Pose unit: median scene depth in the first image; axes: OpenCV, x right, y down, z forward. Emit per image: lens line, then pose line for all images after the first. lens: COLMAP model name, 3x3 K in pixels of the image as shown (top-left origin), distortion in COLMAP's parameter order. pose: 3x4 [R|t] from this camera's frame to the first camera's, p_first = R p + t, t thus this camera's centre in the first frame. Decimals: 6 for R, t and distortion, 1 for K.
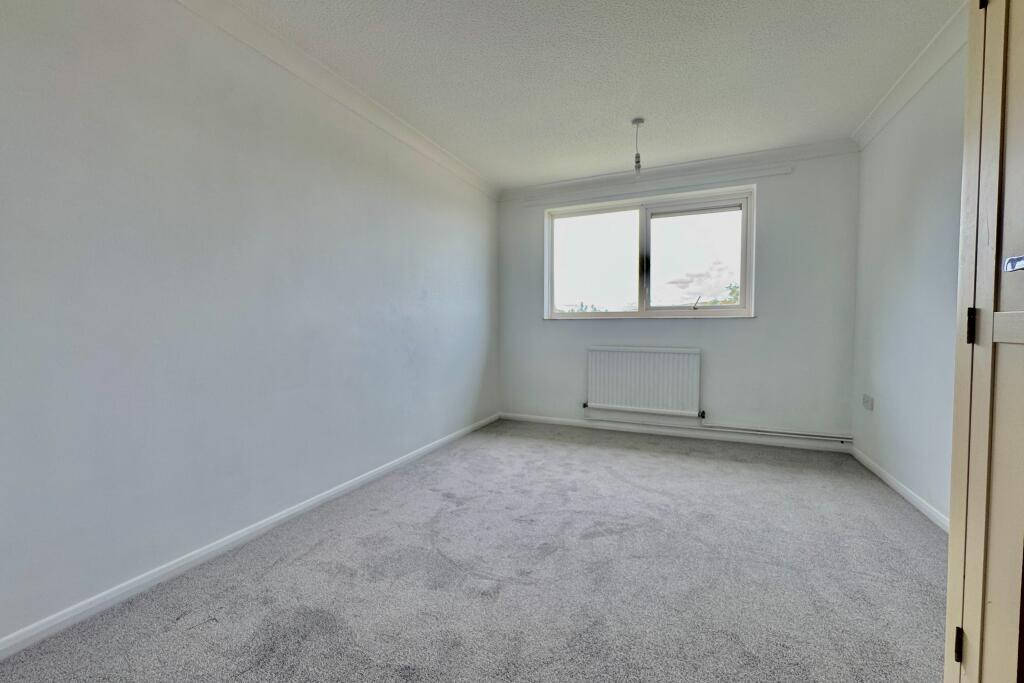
lens RADIAL K [[409.9, 0, 509.1], [0, 409.9, 339.6], [0, 0, 1]] dist [-0.001704, 0.000657]
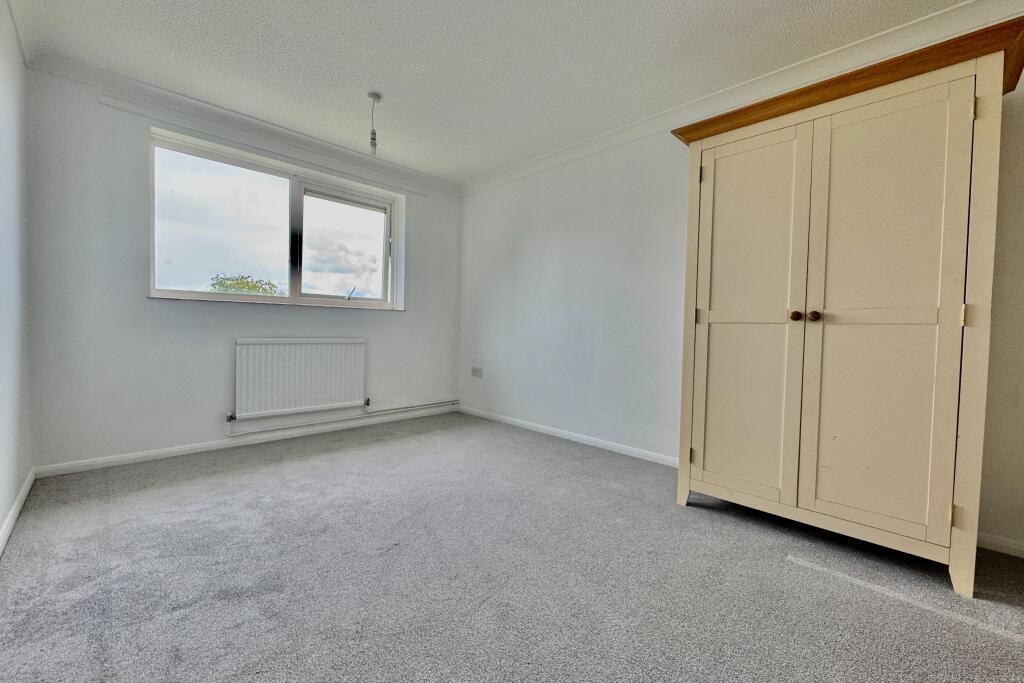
lens RADIAL K [[409.9, 0, 509.6], [0, 409.9, 340.2], [0, 0, 1]] dist [-0.001704, 0.000657]
pose [[0.360528, -0.017457, 0.932585, -0.377456], [0.010032, 0.999840, 0.014838, 0.015205], [-0.932694, 0.004006, 0.360645, 0.302520]]
